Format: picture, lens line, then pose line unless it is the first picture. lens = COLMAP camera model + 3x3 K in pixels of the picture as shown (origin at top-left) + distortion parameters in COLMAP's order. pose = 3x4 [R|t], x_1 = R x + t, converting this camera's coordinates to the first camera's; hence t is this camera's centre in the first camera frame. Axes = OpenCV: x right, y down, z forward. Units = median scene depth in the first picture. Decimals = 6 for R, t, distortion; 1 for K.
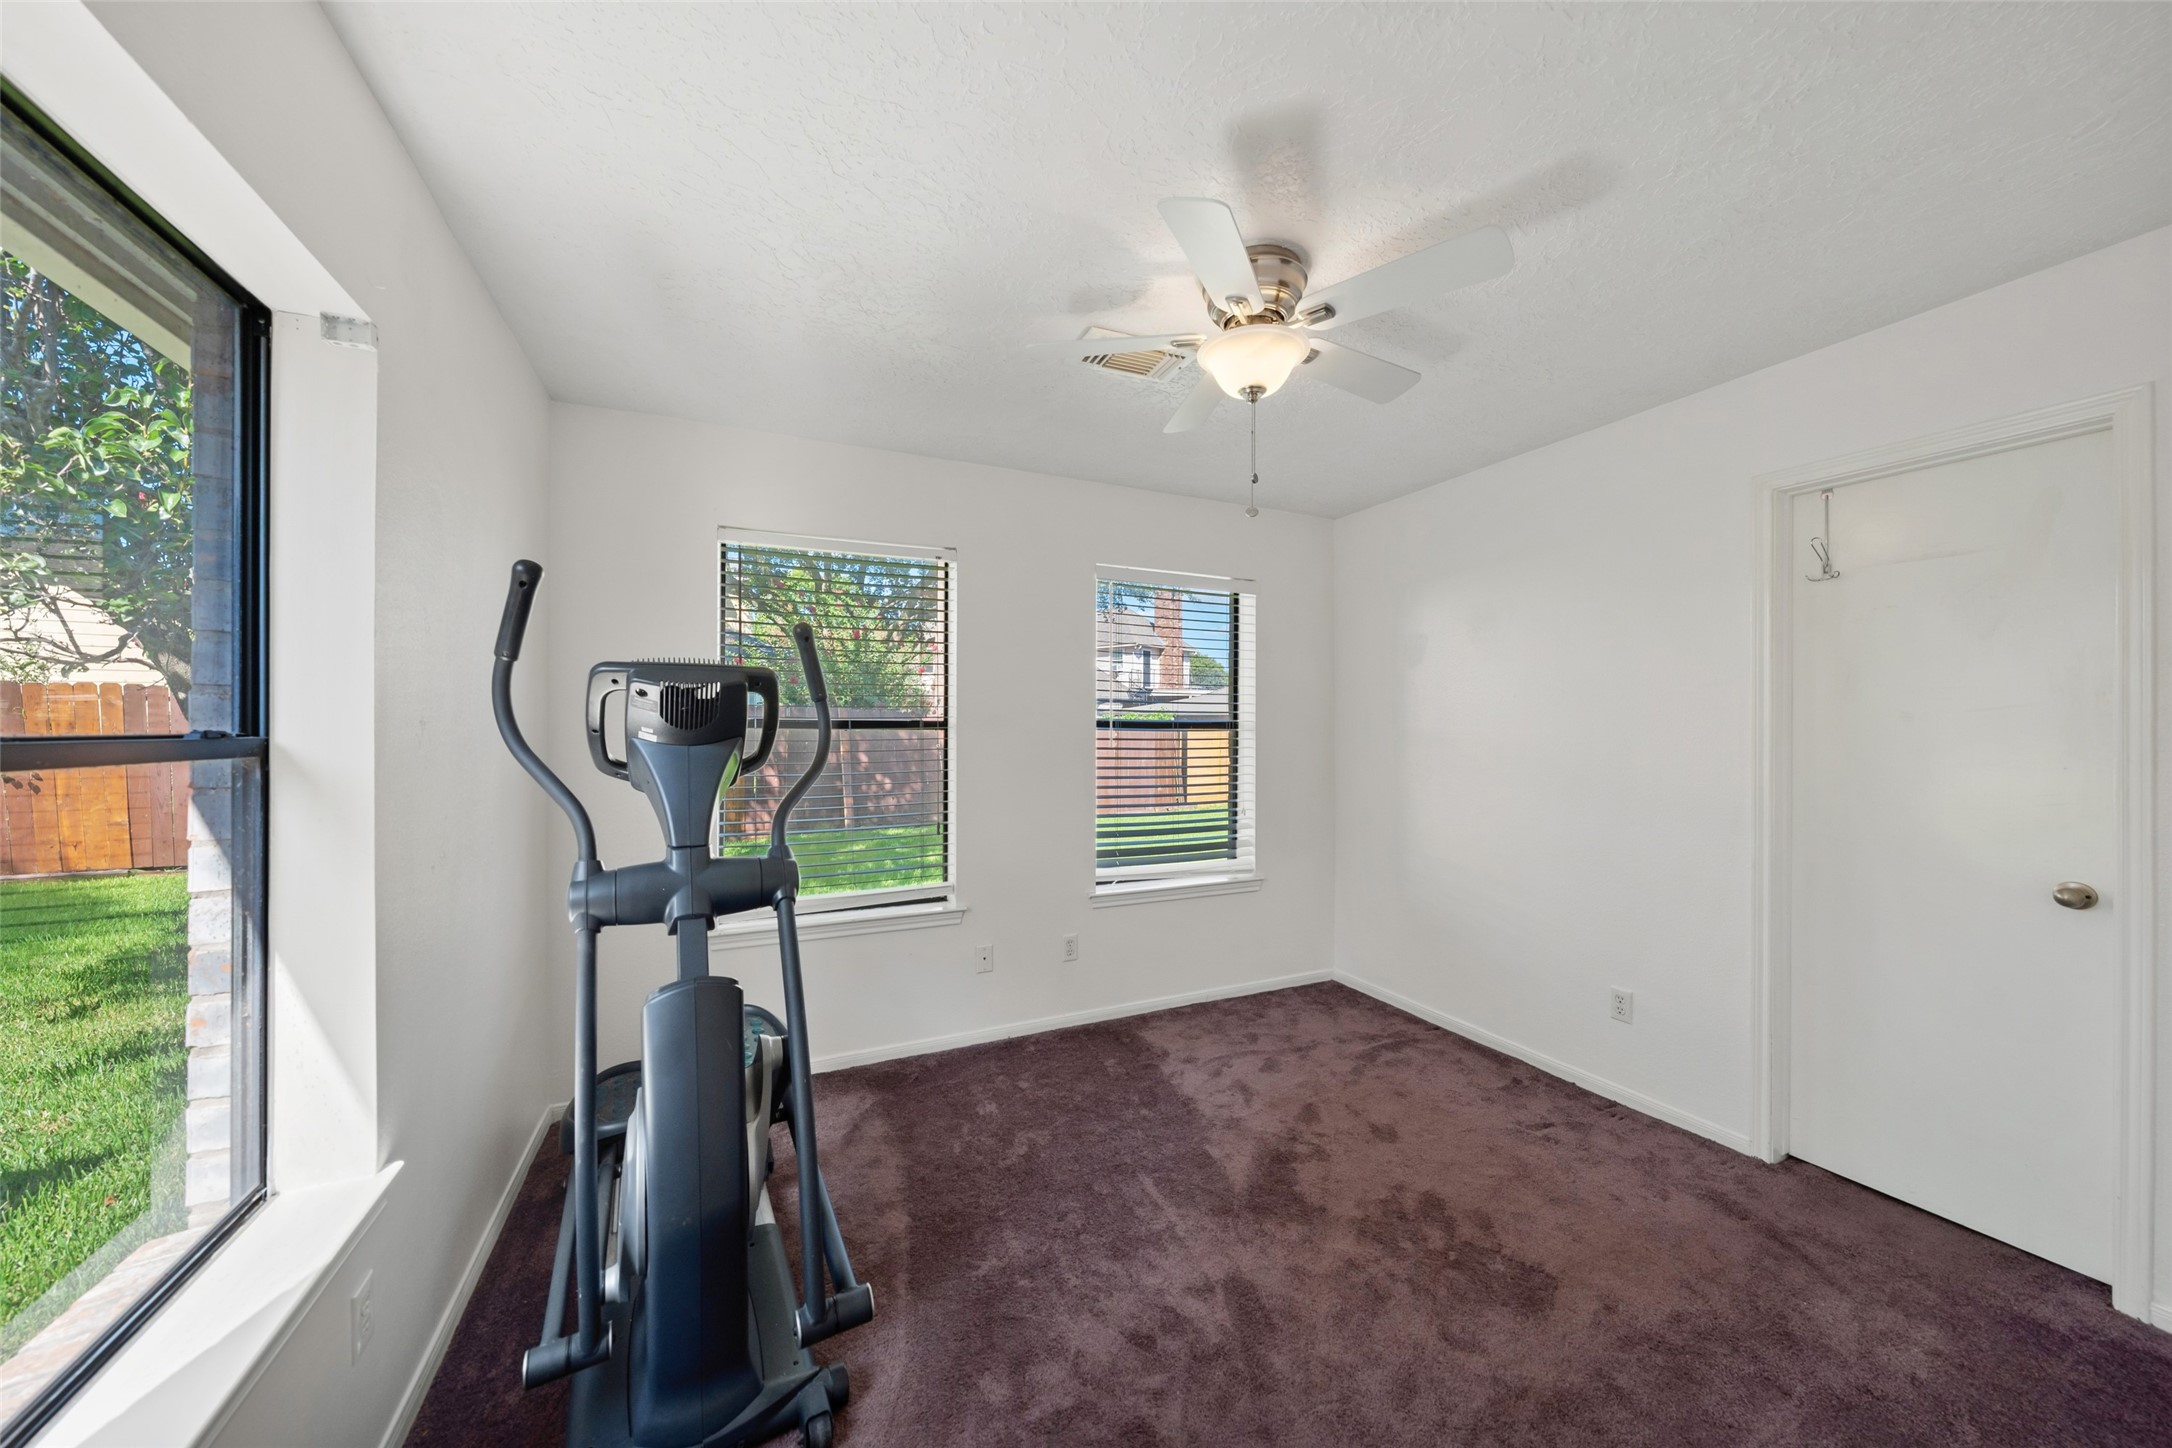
lens RADIAL K [[750.3, 0, 1084.5], [0, 750.3, 719.1], [0, 0, 1]] dist [-0.005767, -0.000048]
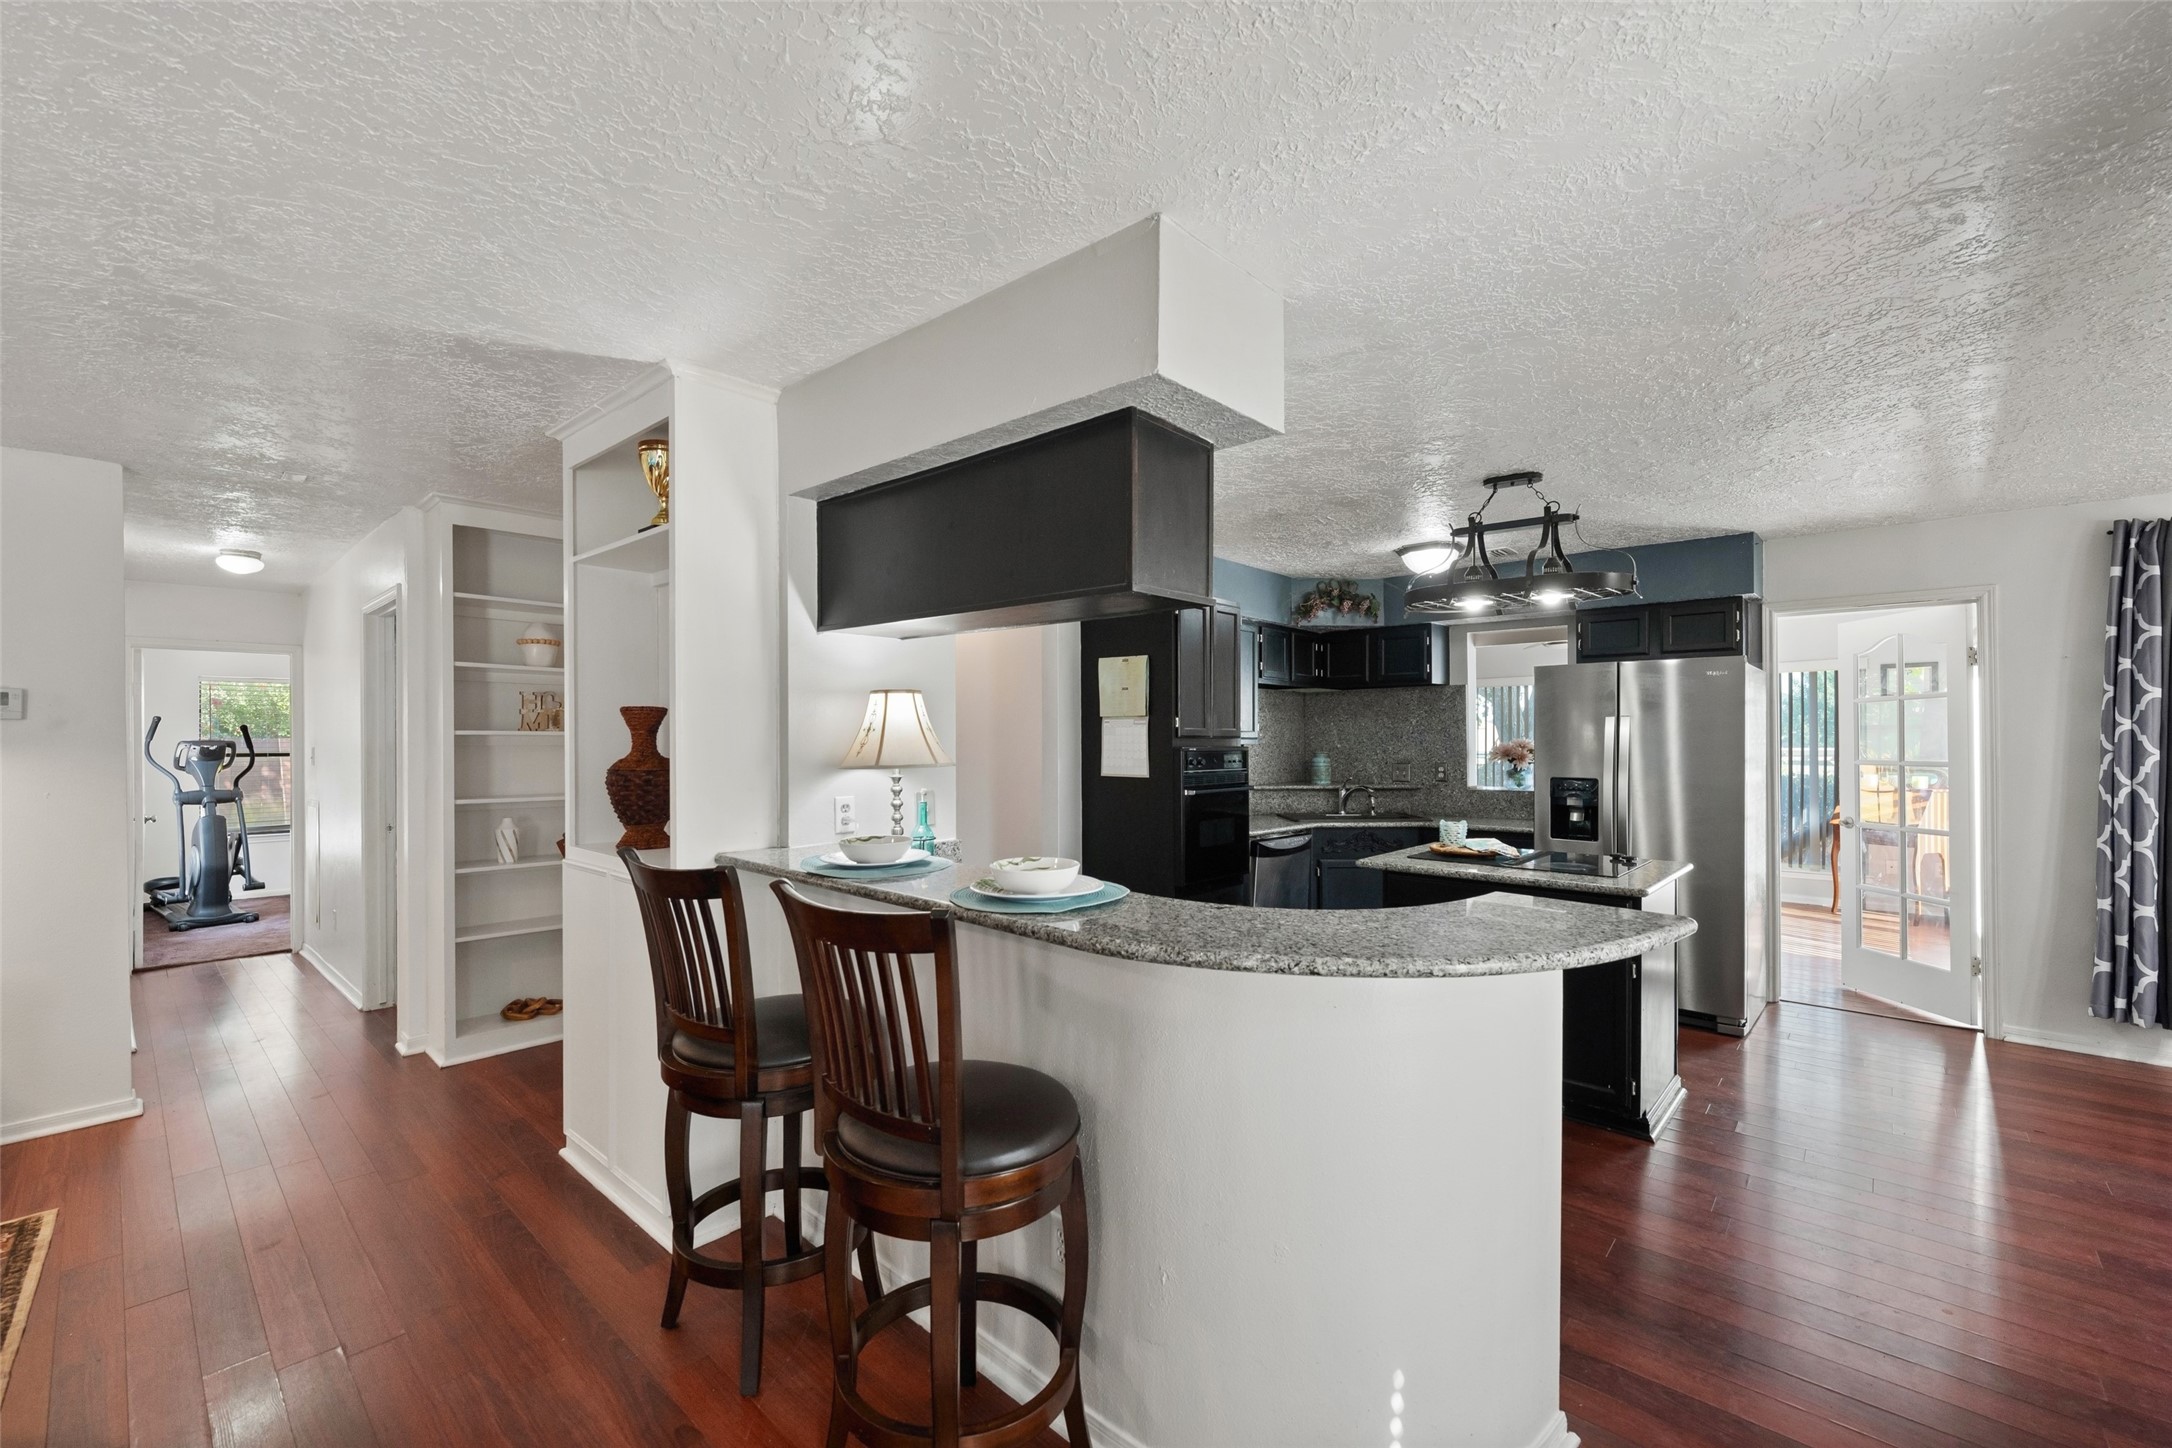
lens RADIAL K [[917.4, 0, 1090.2], [0, 917.4, 724.4], [0, 0, 1]] dist [0.001296, 0.000067]
pose [[0.918655, -0.005609, 0.395020, 1.817674], [0.010744, 0.999884, -0.010789, -0.057495], [-0.394914, 0.014155, 0.918609, -5.241645]]
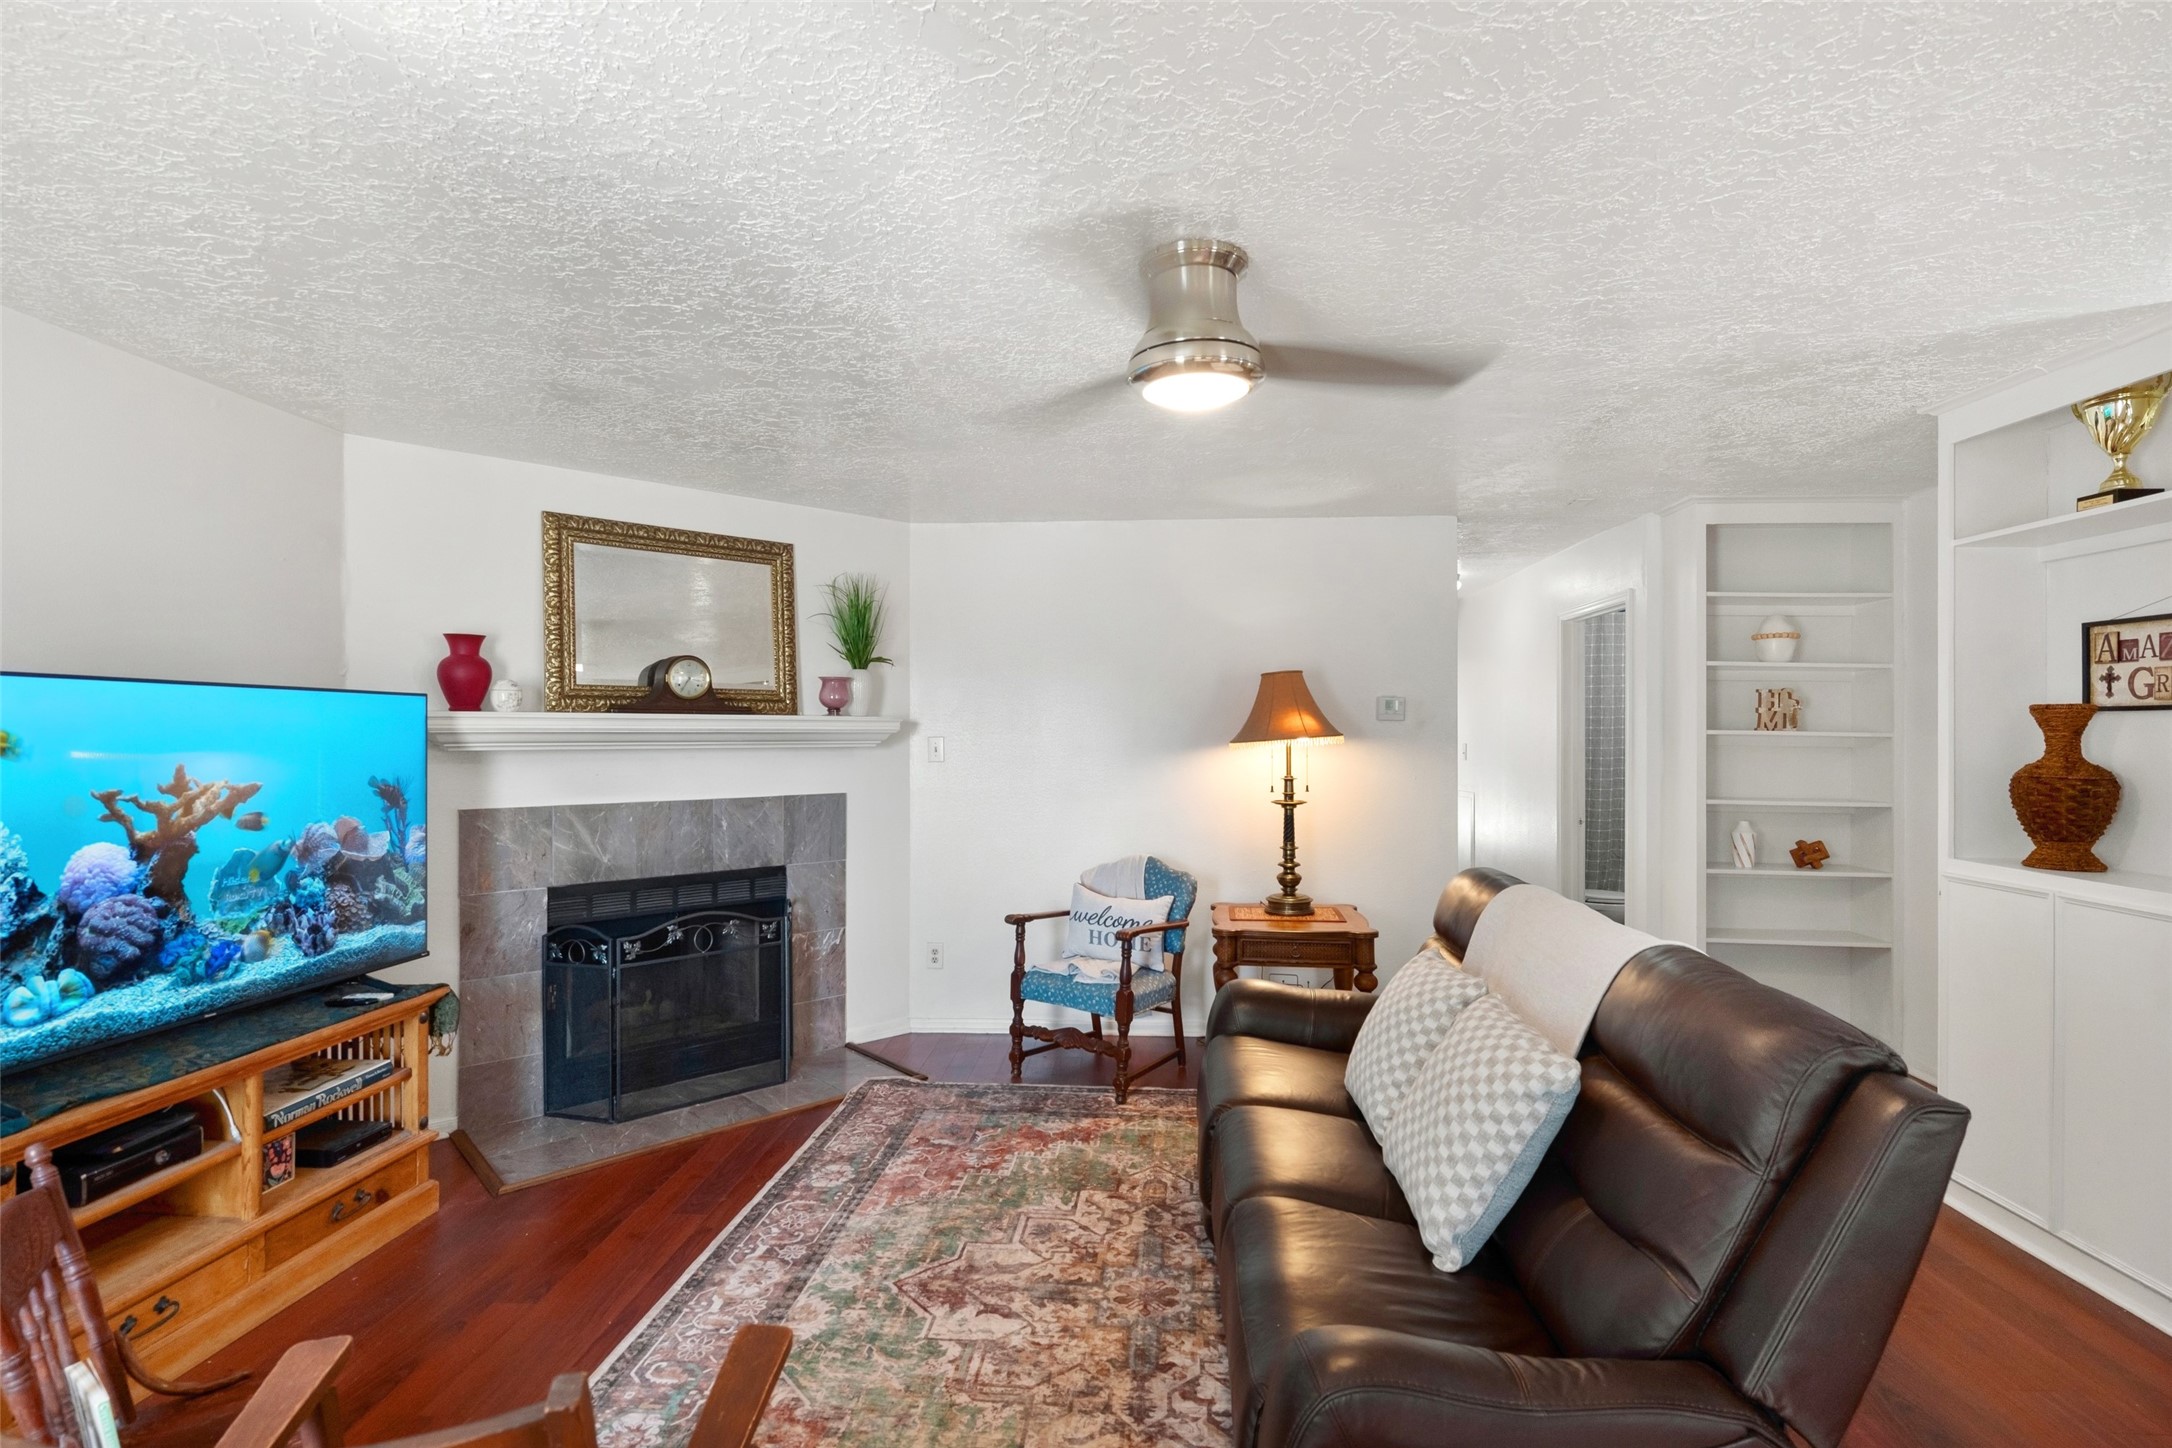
lens RADIAL K [[1055.2, 0, 1087.5], [0, 1055.2, 725.9], [0, 0, 1]] dist [-0.000959, -0.000065]
pose [[0.878818, -0.005546, -0.477125, 0.233385], [-0.000222, 0.999928, -0.012033, -0.069921], [0.477158, 0.010681, 0.878753, -6.016741]]
